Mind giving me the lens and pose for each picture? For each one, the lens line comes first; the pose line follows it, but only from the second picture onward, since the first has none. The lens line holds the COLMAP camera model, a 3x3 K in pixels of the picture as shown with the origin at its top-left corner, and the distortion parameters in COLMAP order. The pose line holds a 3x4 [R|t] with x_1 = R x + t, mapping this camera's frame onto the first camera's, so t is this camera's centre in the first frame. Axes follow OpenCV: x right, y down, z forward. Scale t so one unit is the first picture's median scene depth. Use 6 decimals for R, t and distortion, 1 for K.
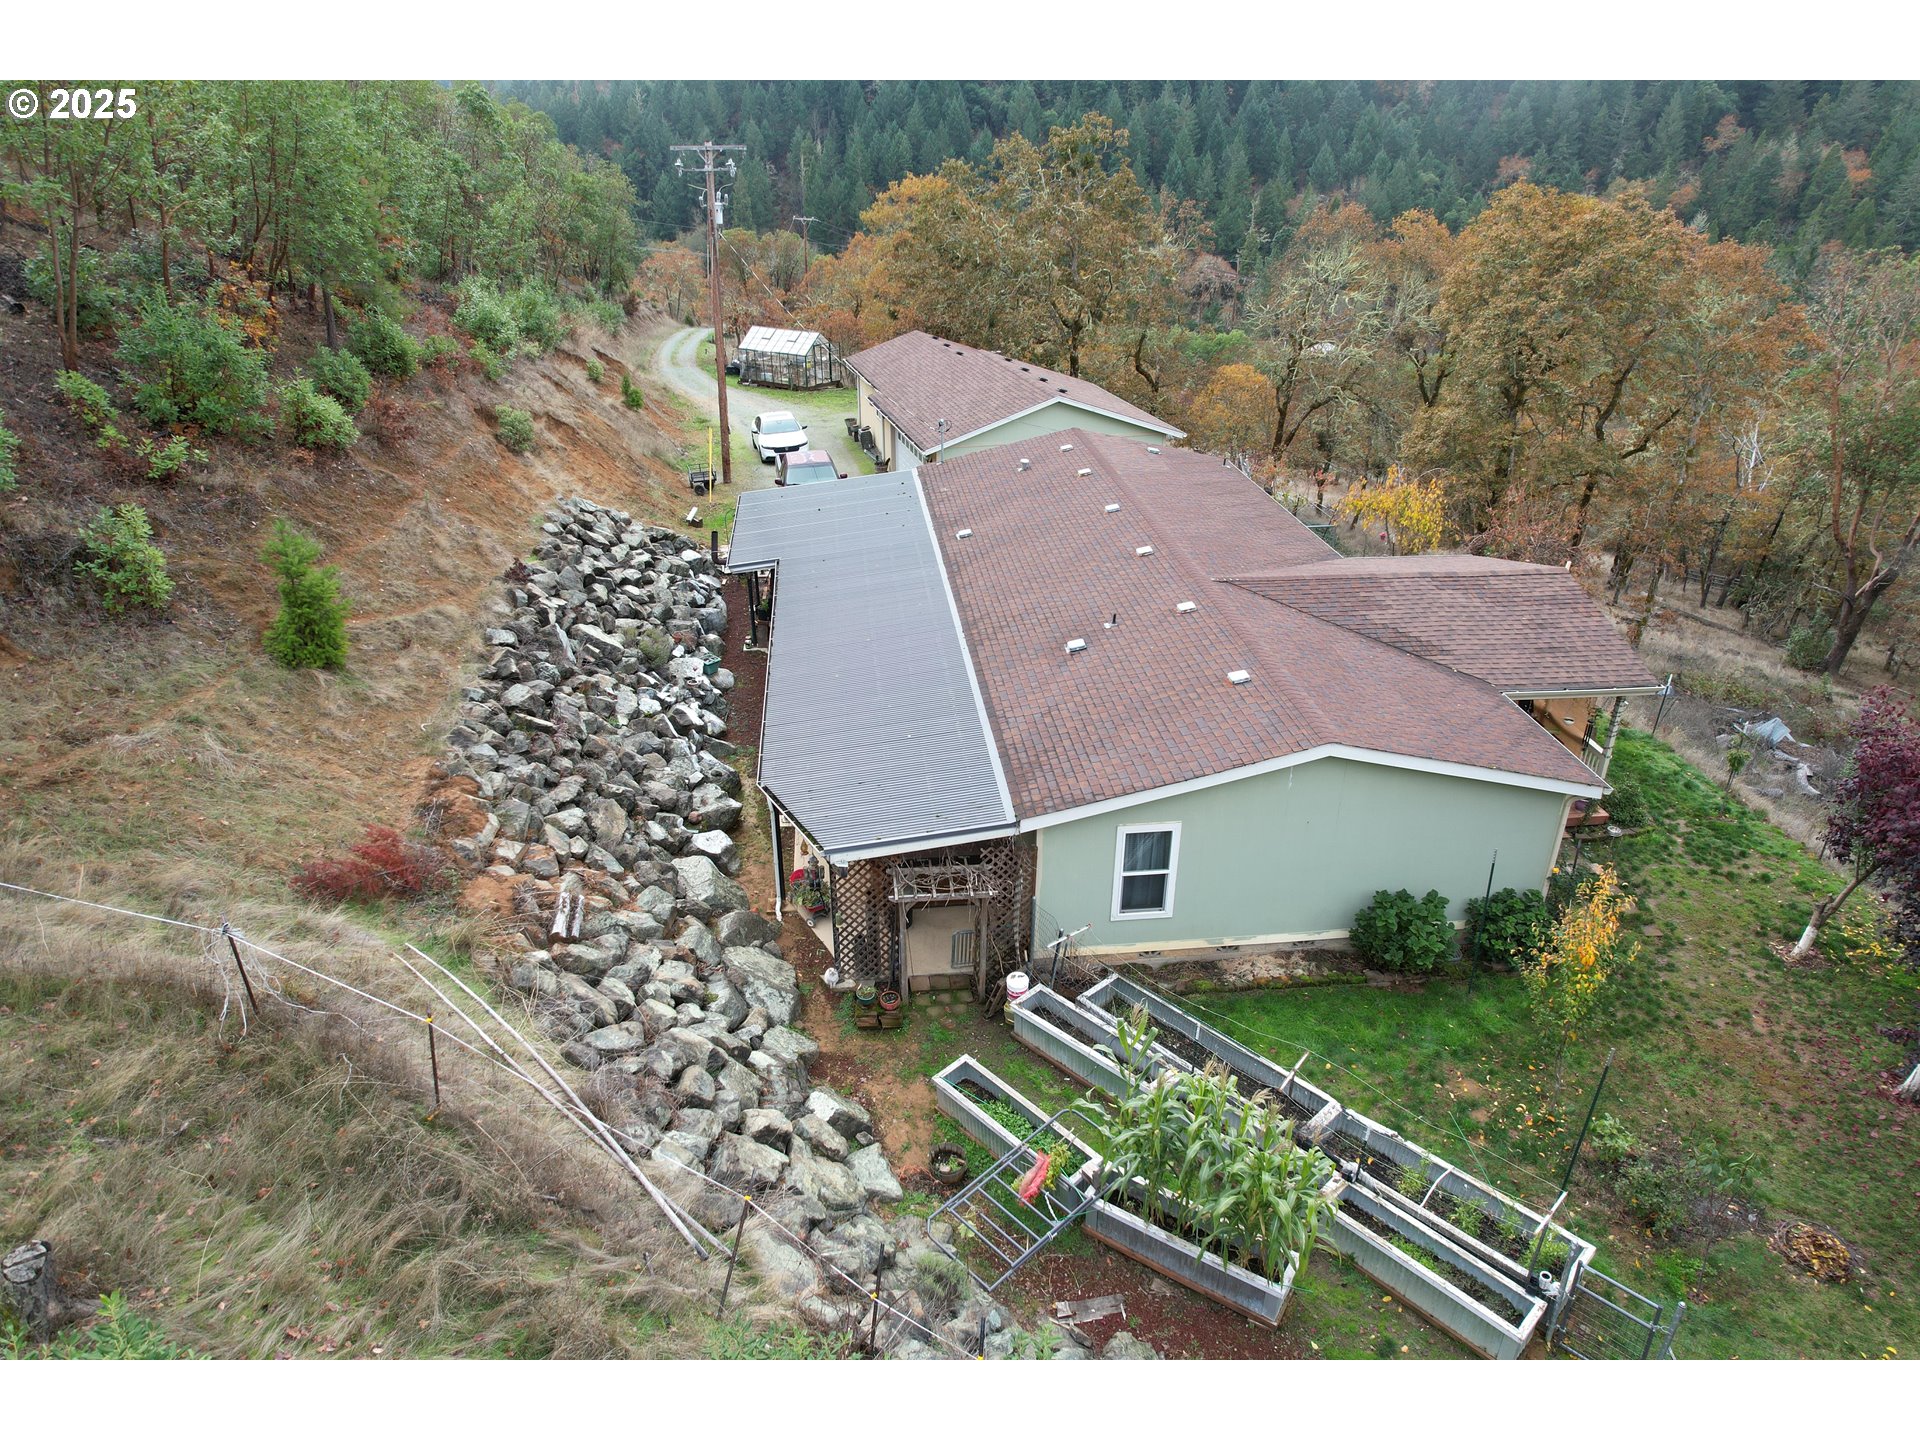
lens RADIAL K [[1231.0, 0, 958.2], [0, 1231.0, 716.2], [0, 0, 1]] dist [-0.075015, 0.074281]
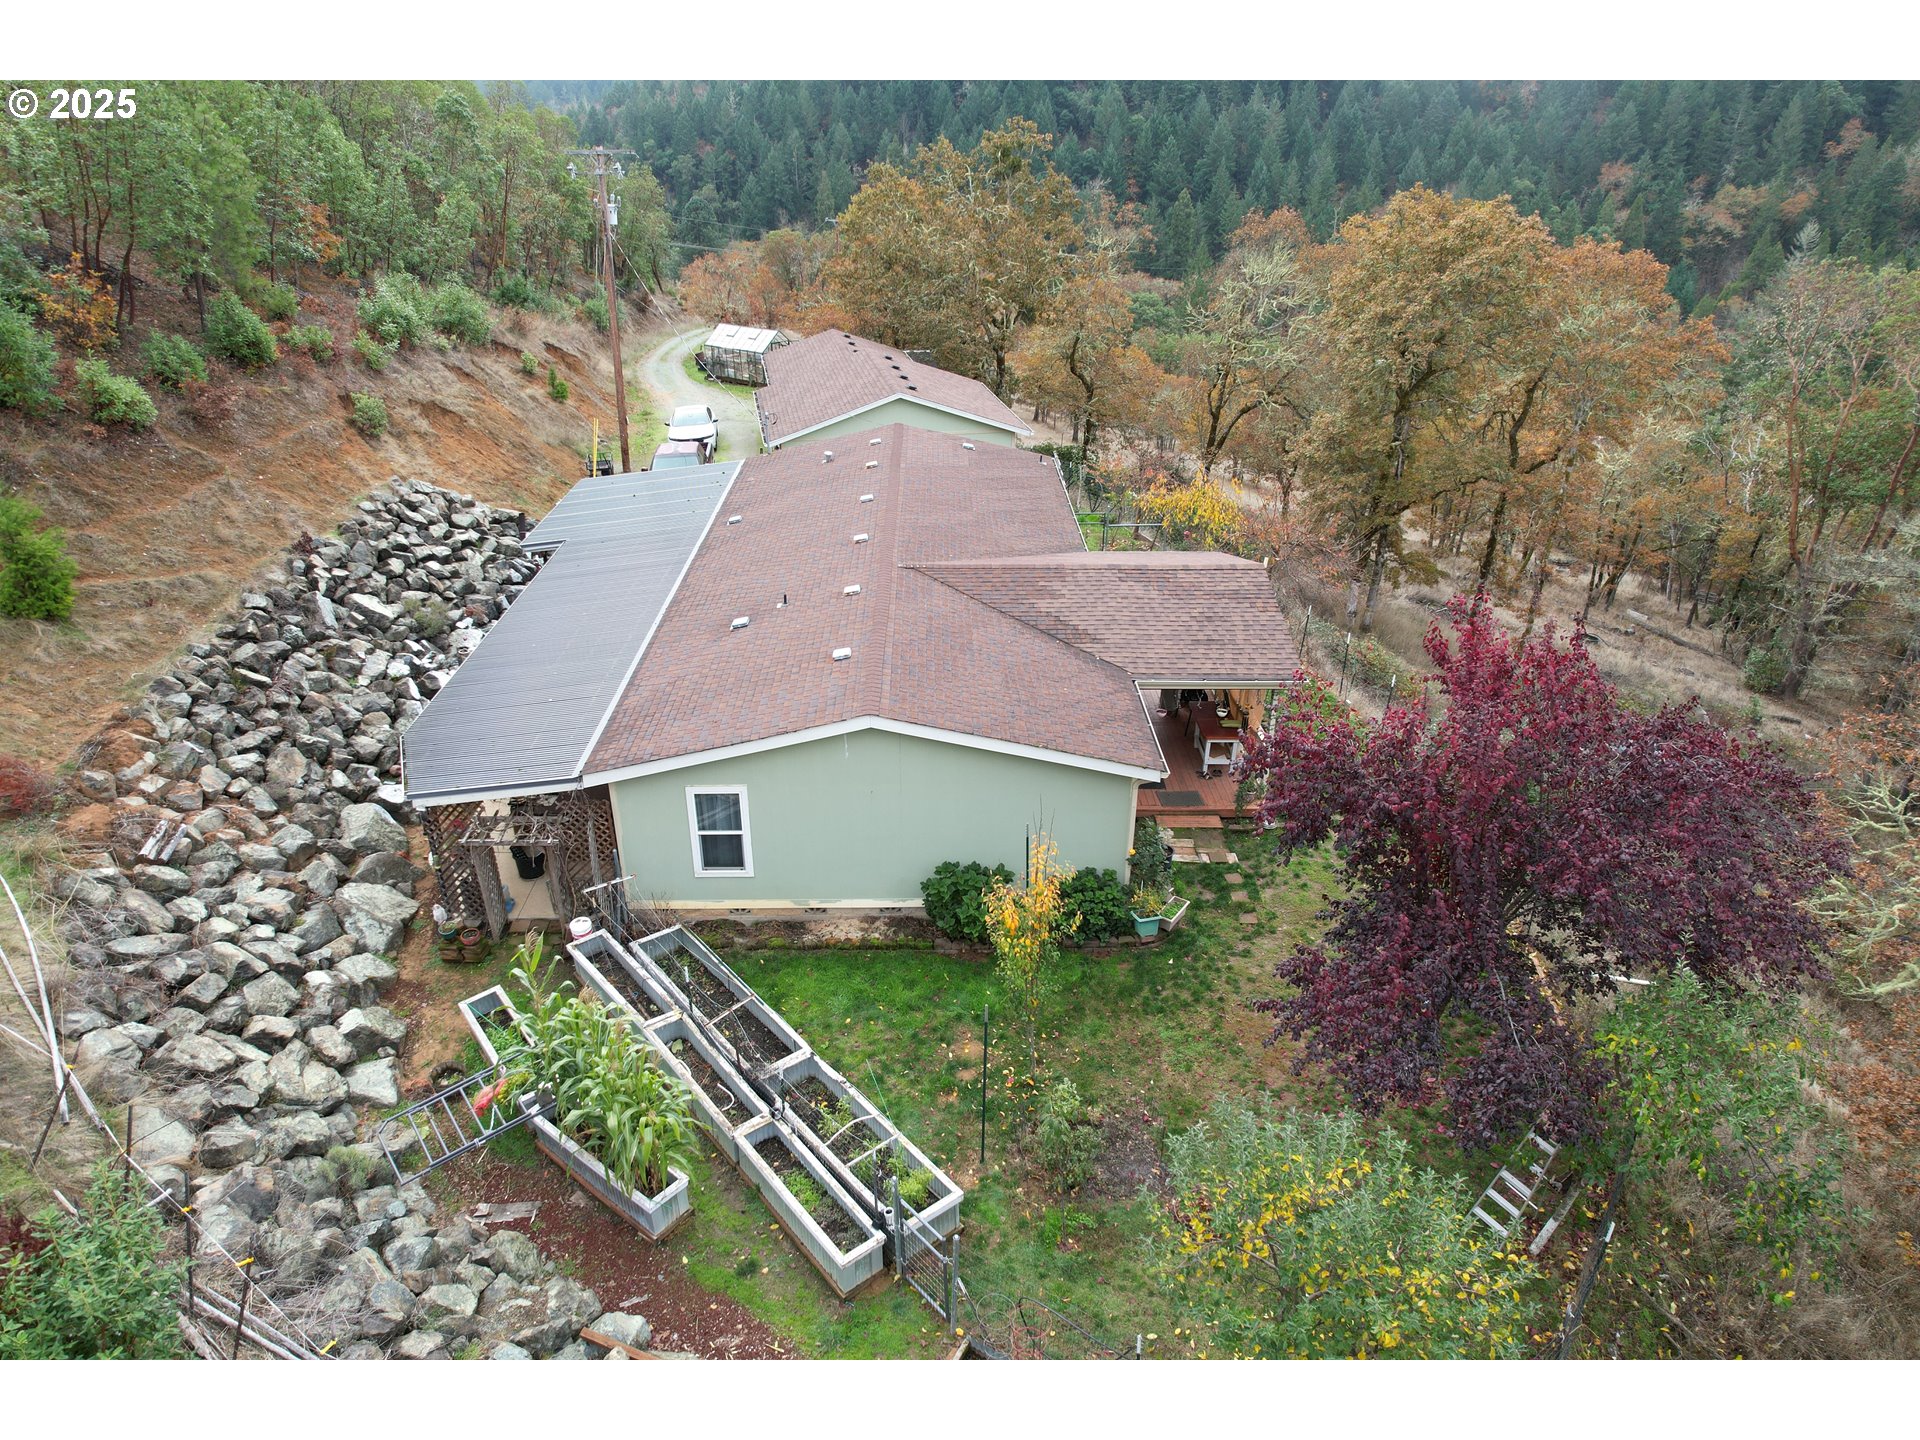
lens RADIAL K [[1231.0, 0, 958.2], [0, 1231.0, 716.2], [0, 0, 1]] dist [-0.075015, 0.074281]
pose [[0.996667, 0.037775, -0.072310, 0.318461], [-0.037946, 0.999279, -0.000991, 0.014673], [0.072220, 0.003731, 0.997382, -0.035118]]
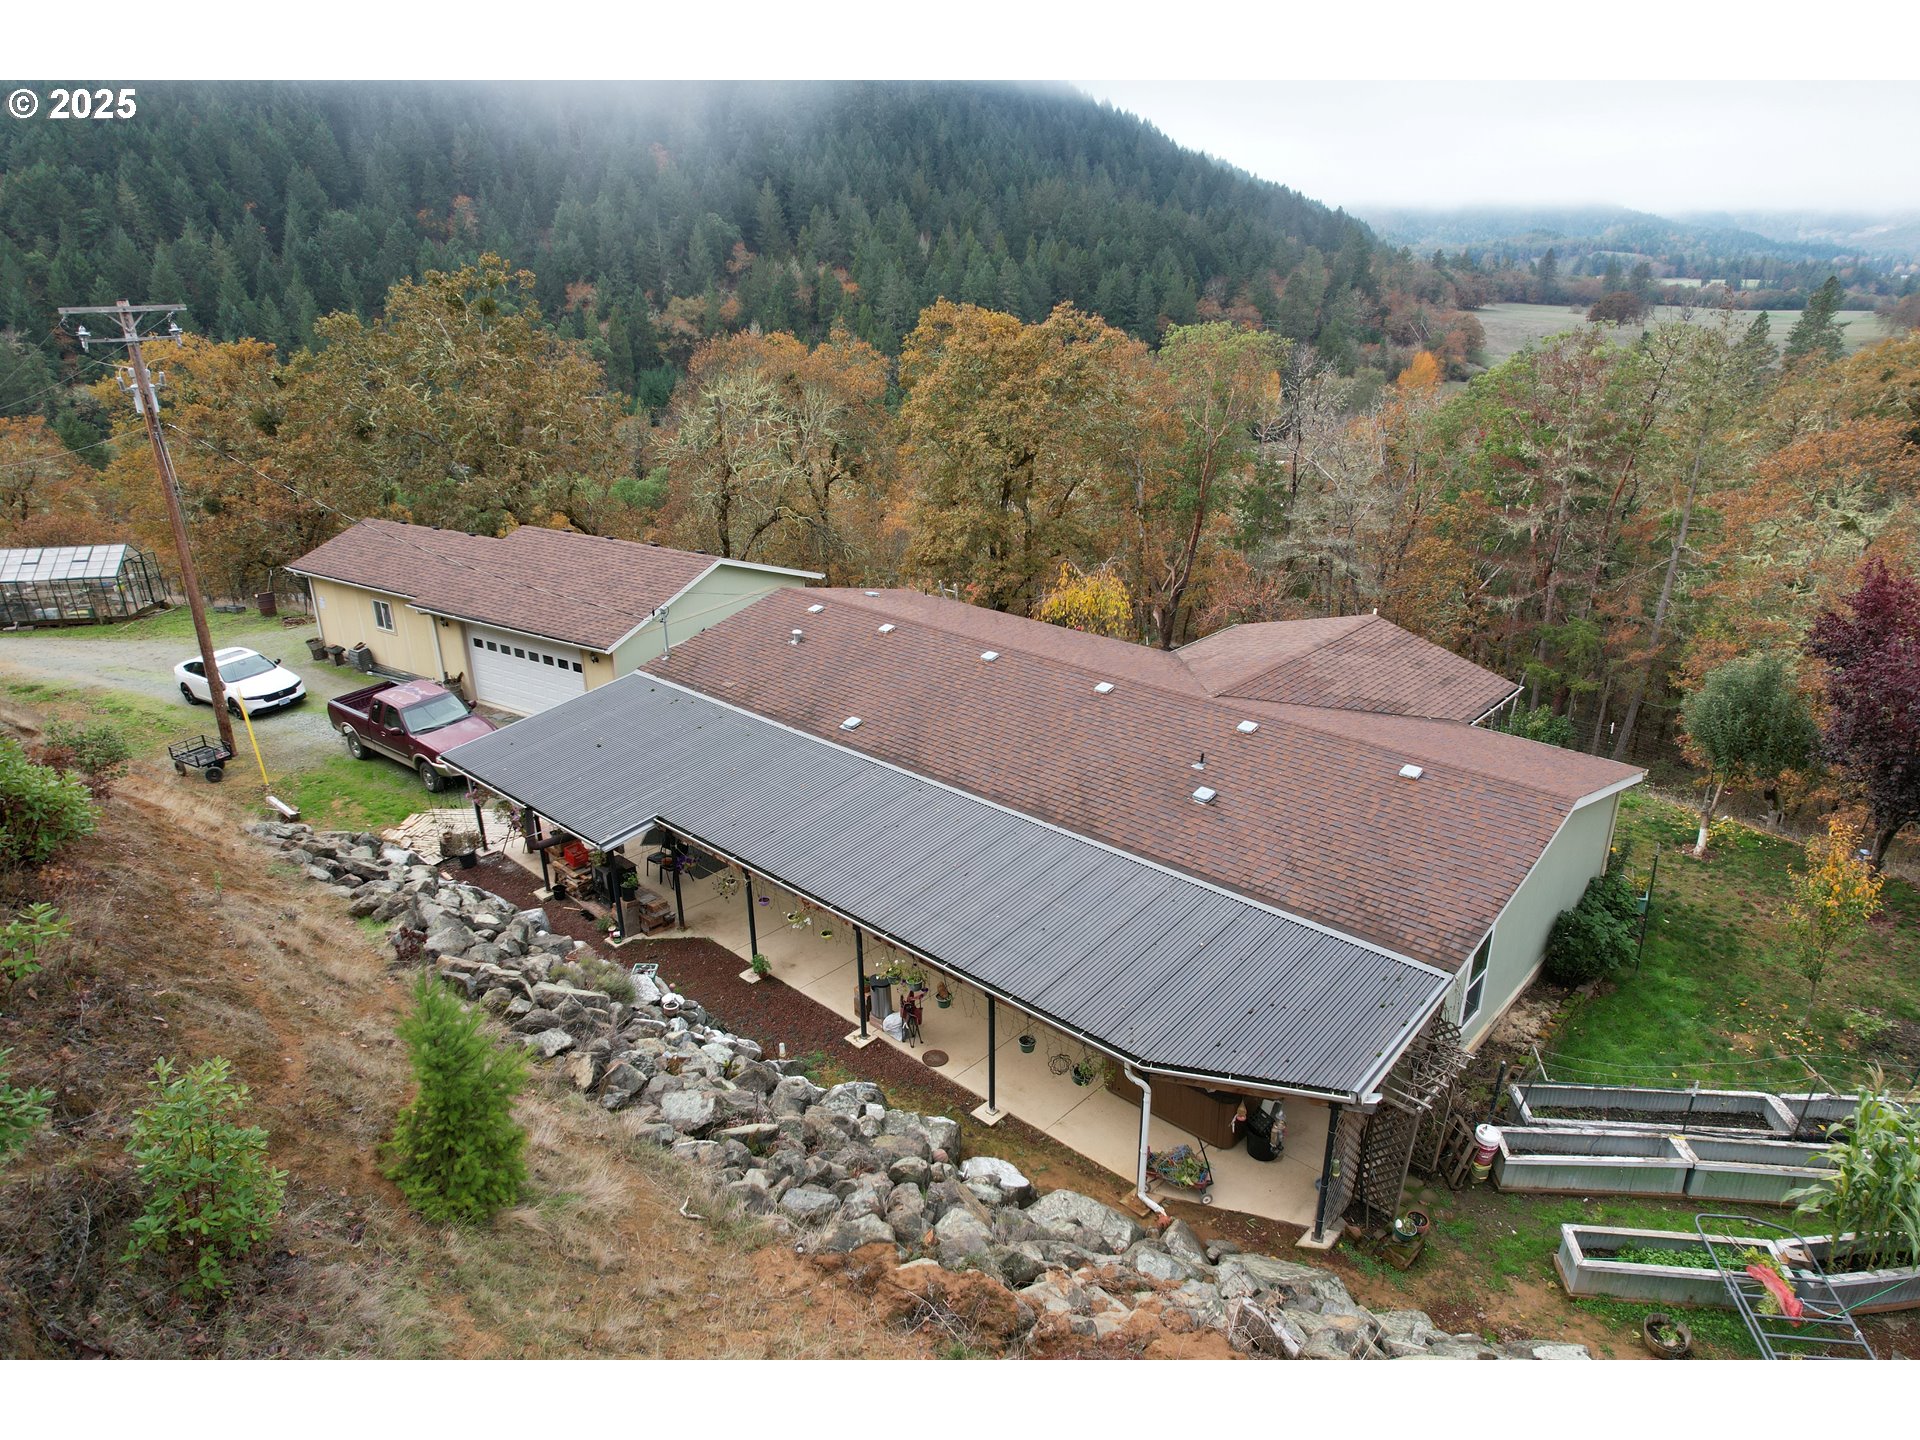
lens RADIAL K [[1224.0, 0, 960.0], [0, 1224.0, 720.0], [0, 0, 1]] dist [-0.050631, 0.001515]
pose [[0.752269, -0.251683, 0.608890, -0.530929], [0.304553, 0.952337, 0.017378, -0.163975], [-0.584242, 0.172366, 0.793064, 0.312156]]
